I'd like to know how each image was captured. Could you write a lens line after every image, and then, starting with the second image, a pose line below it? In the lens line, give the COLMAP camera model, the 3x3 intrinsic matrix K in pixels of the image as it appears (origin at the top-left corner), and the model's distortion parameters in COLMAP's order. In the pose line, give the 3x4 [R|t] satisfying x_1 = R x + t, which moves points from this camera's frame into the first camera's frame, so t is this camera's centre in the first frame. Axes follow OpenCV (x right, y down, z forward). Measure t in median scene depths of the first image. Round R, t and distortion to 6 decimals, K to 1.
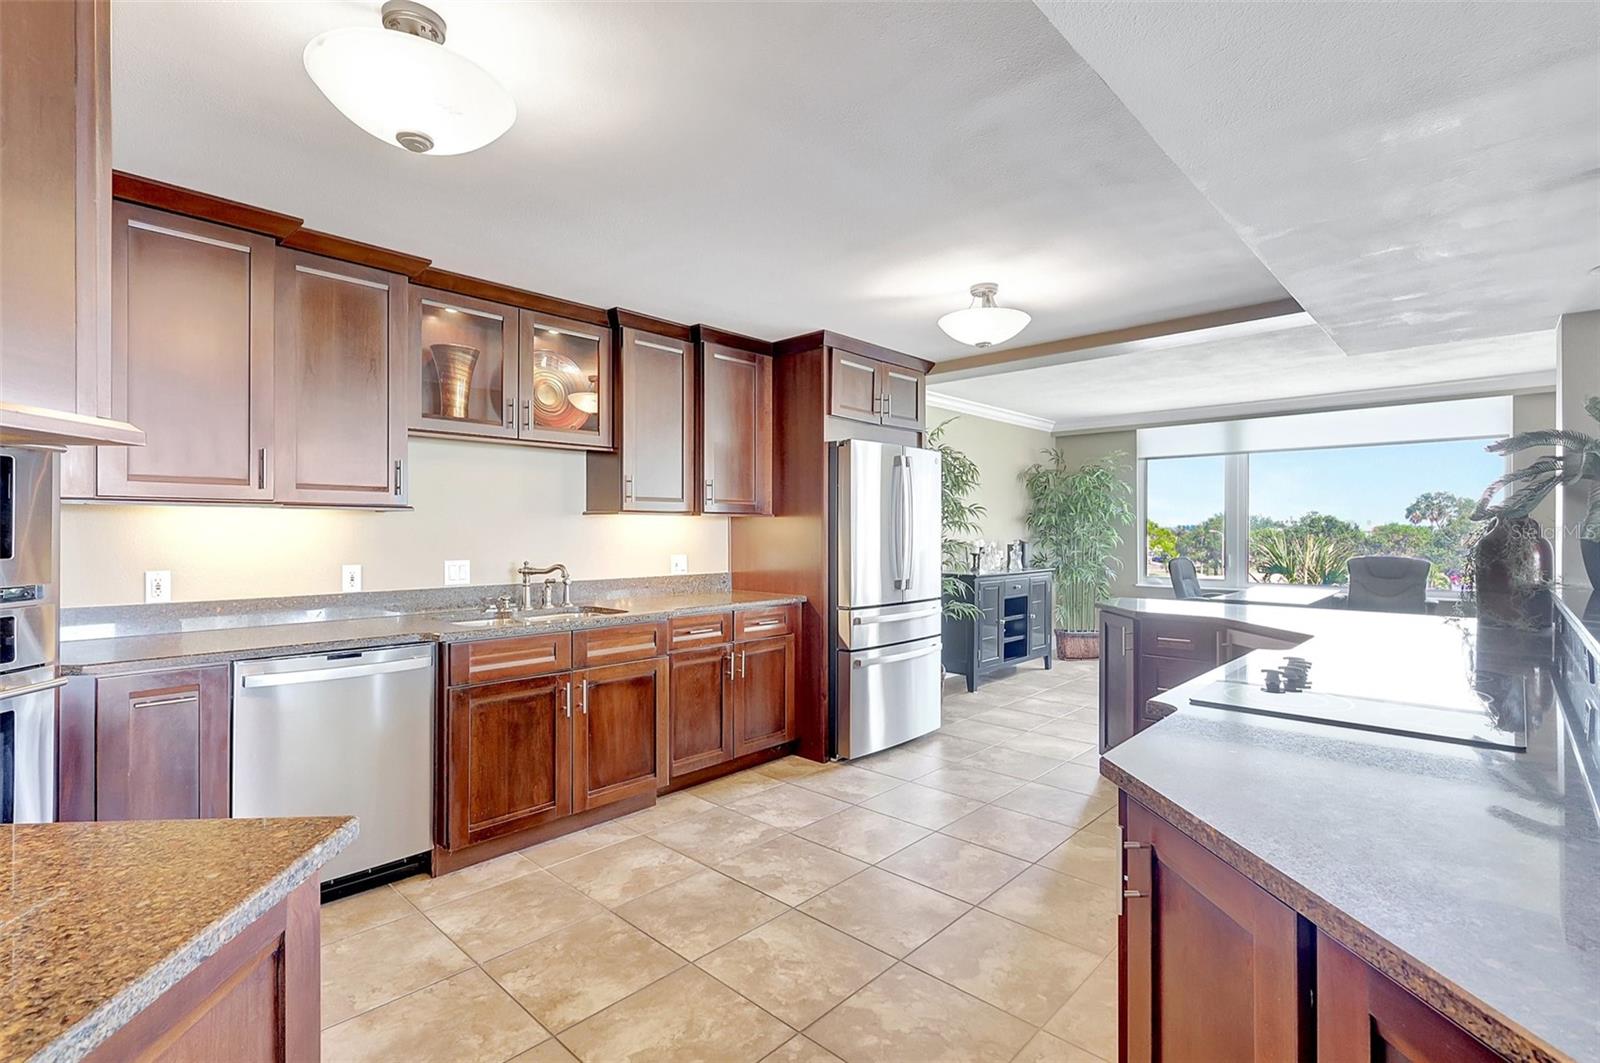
lens RADIAL K [[755.4, 0, 800.0], [0, 755.4, 531.5], [0, 0, 1]] dist [-0.002066, -0.000231]
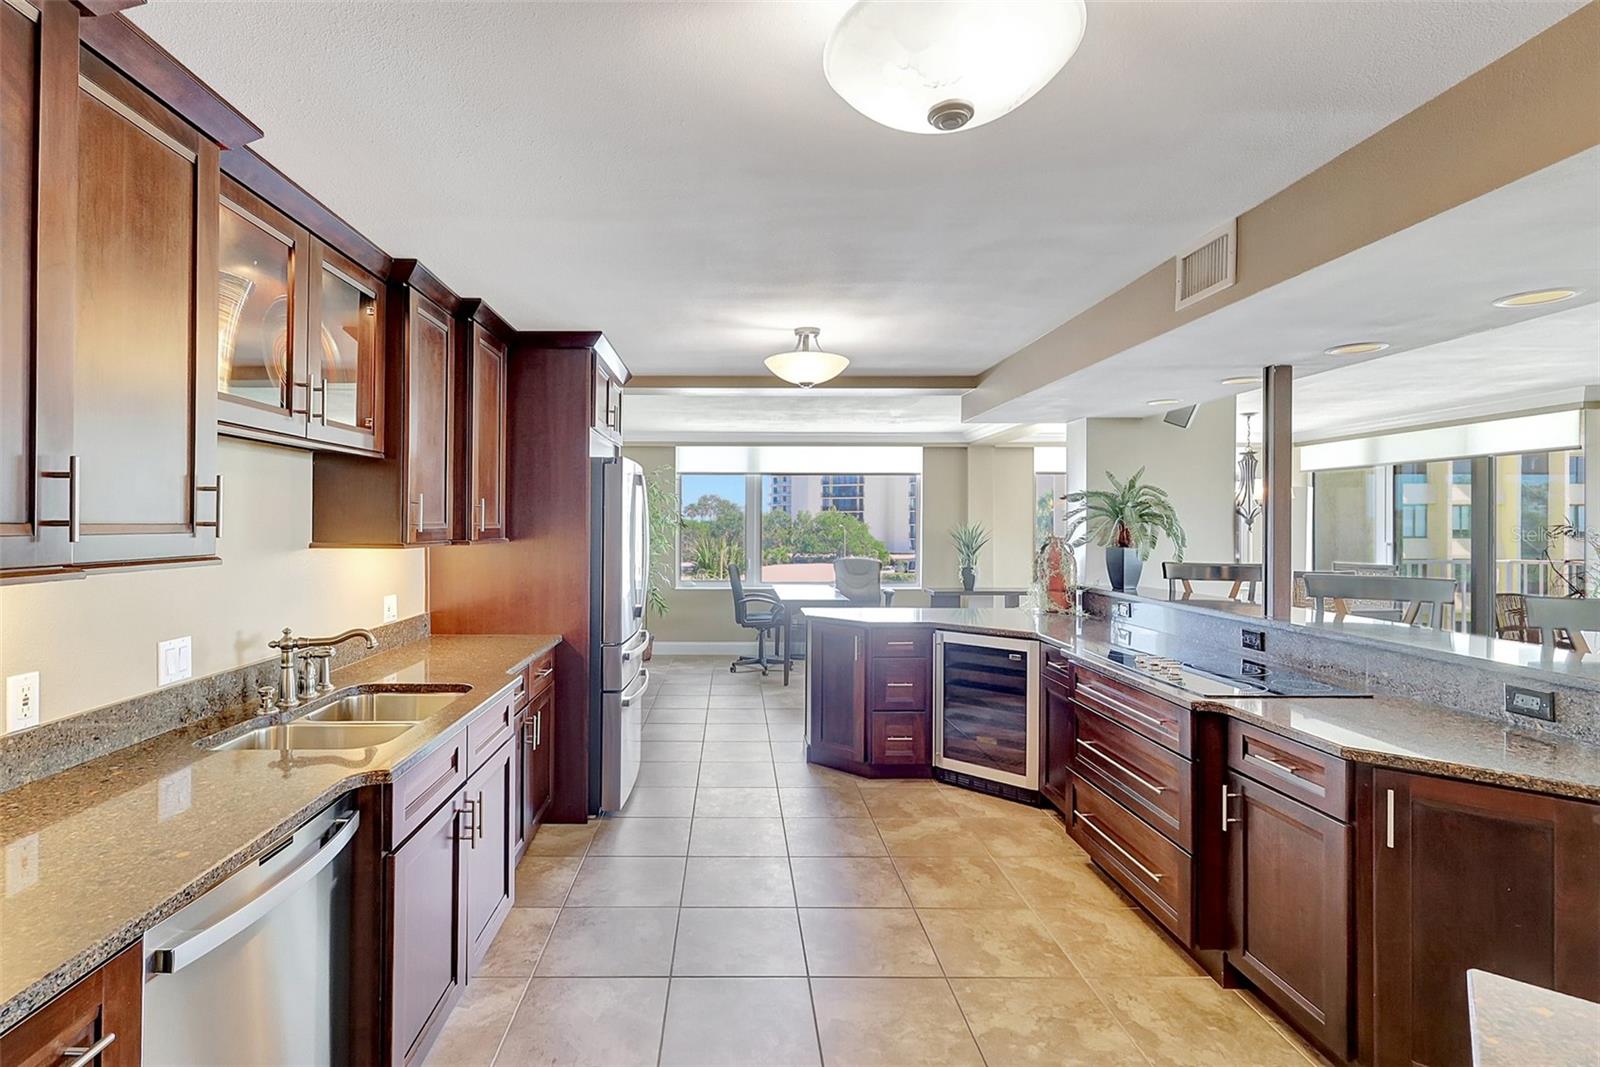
lens RADIAL K [[764.2, 0, 758.6], [0, 764.2, 525.0], [0, 0, 1]] dist [-0.000620, -0.000279]
pose [[0.714902, 0.001830, 0.699222, -0.562745], [-0.002621, 0.999997, 0.000063, -0.051988], [-0.699219, -0.001878, 0.714905, 0.281553]]
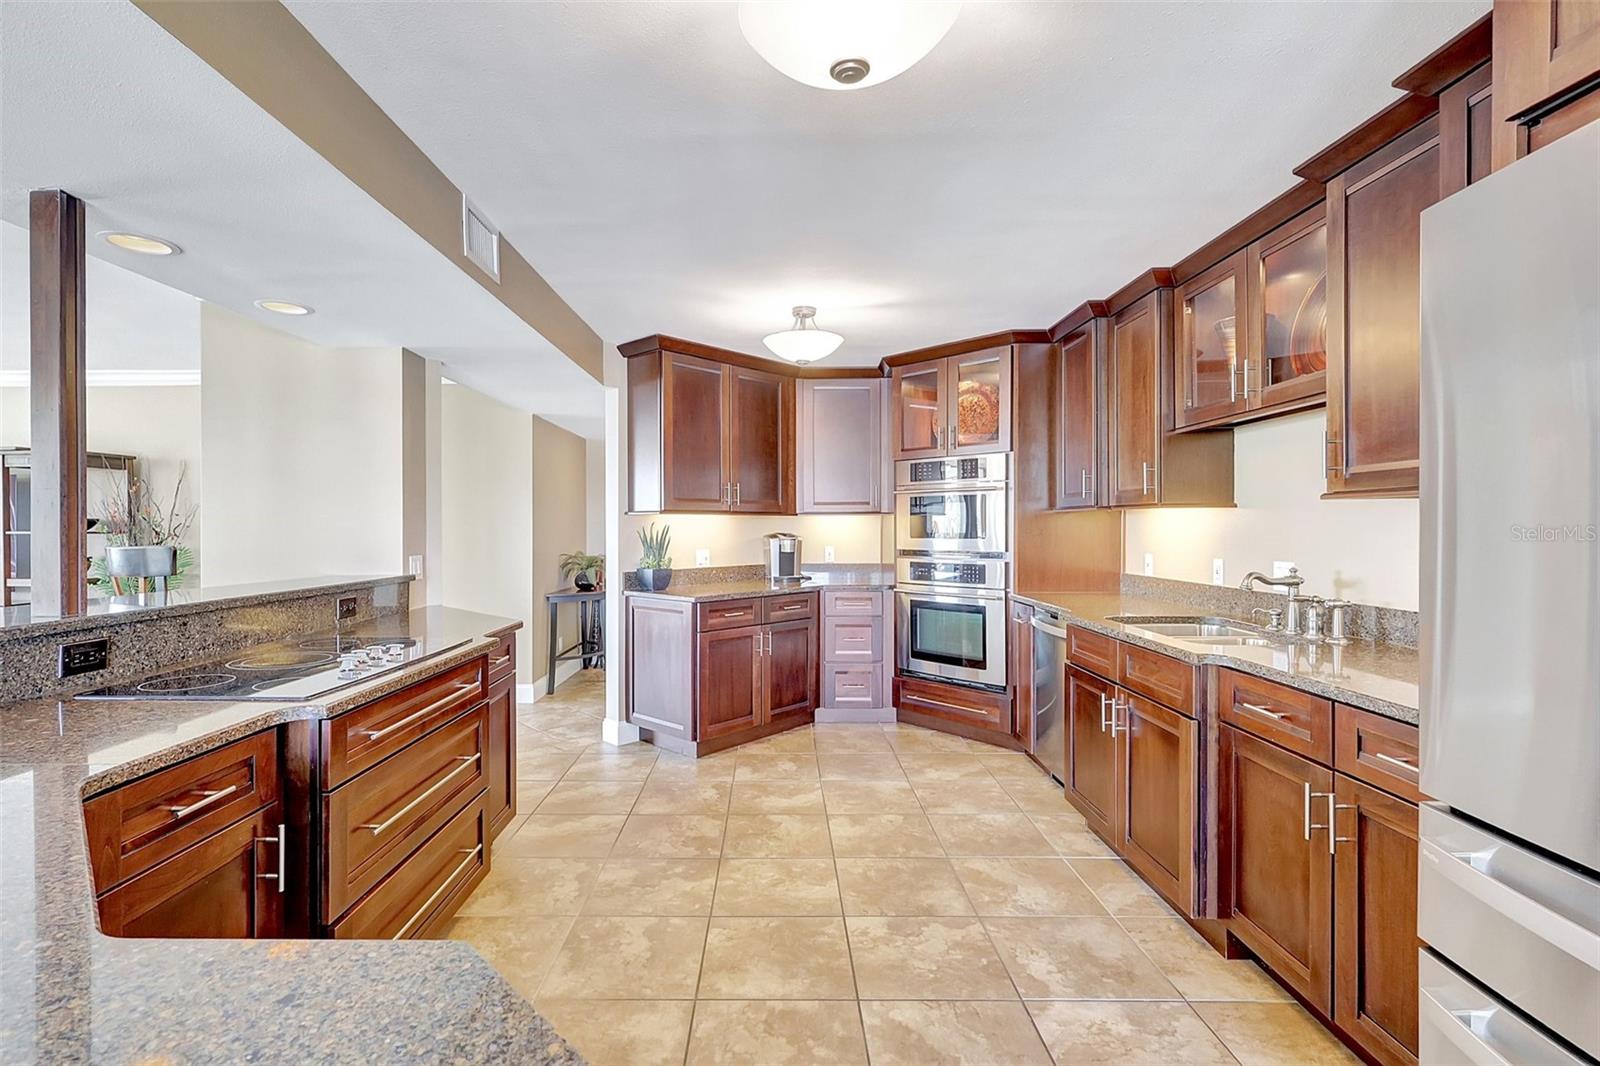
lens RADIAL K [[764.2, 0, 758.6], [0, 764.2, 524.5], [0, 0, 1]] dist [-0.000620, -0.000279]
pose [[-0.753153, 0.001050, -0.657844, 0.561022], [0.002693, 0.999995, -0.001486, -0.004021], [0.657840, -0.002891, -0.753153, 1.299304]]
